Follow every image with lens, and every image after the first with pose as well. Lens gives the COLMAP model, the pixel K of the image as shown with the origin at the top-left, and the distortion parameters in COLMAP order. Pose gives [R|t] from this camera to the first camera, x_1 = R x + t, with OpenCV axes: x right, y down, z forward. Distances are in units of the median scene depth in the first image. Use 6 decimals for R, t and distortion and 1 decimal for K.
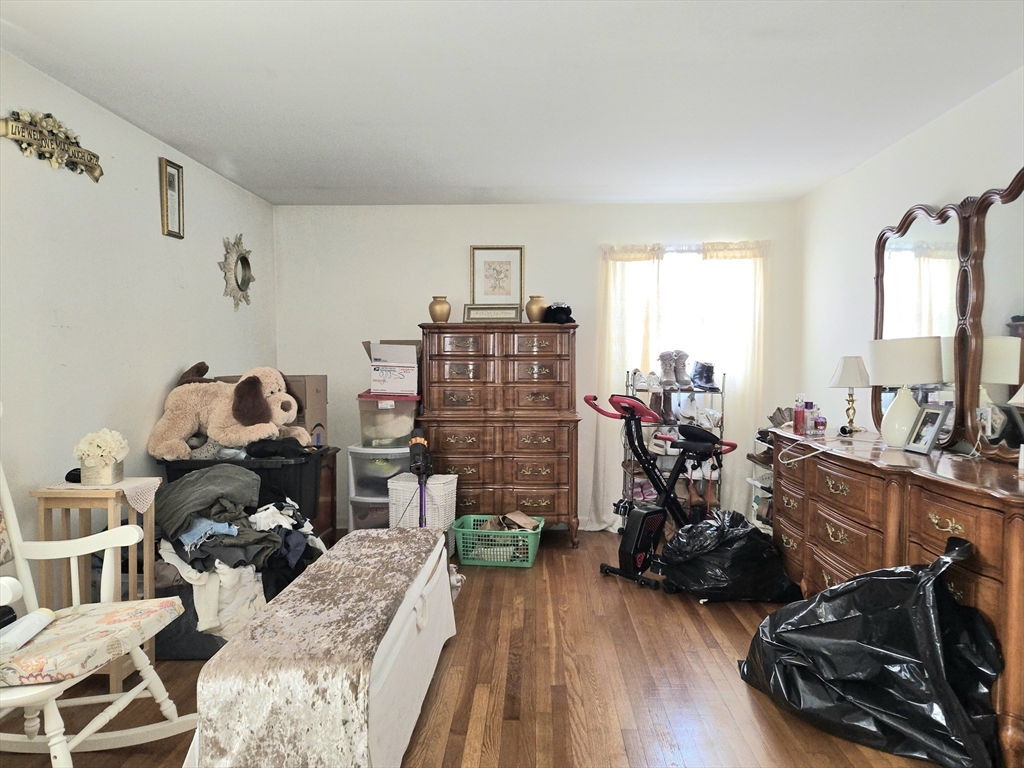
lens RADIAL K [[711.7, 0, 509.3], [0, 711.7, 382.1], [0, 0, 1]] dist [0.047165, -0.015422]
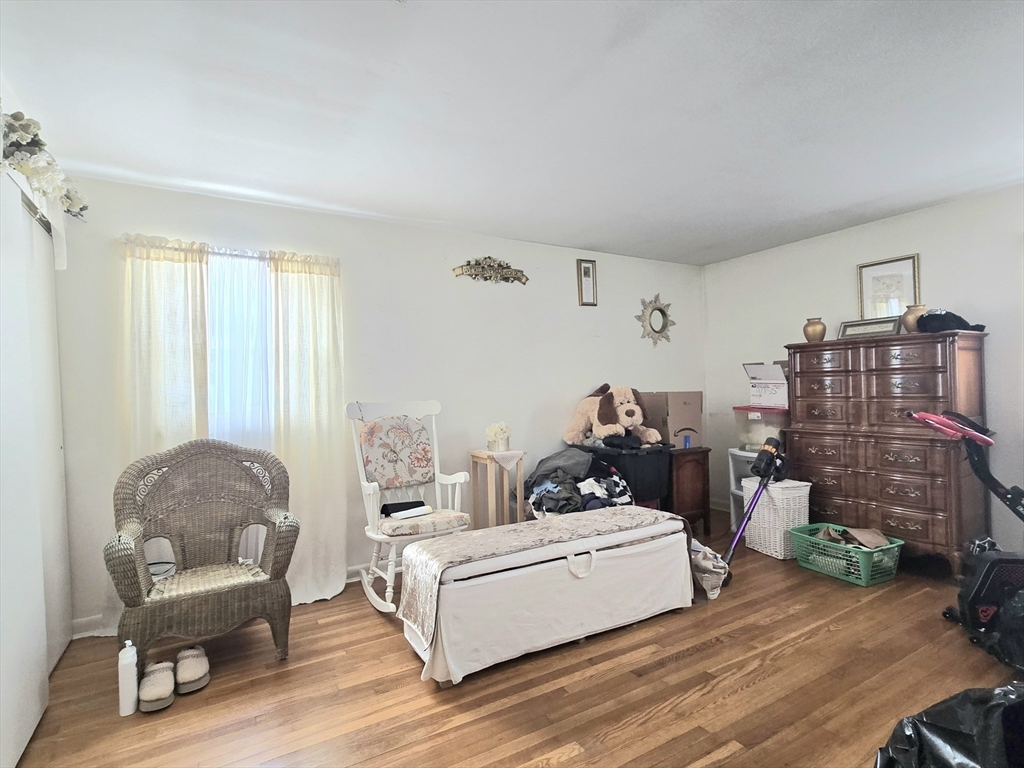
lens RADIAL K [[529.6, 0, 511.4], [0, 529.6, 385.6], [0, 0, 1]] dist [0.002224, -0.000274]
pose [[0.536503, -0.017980, -0.843707, 0.360259], [-0.003801, 0.999711, -0.023722, 0.003993], [0.843890, 0.015934, 0.536280, 0.188814]]
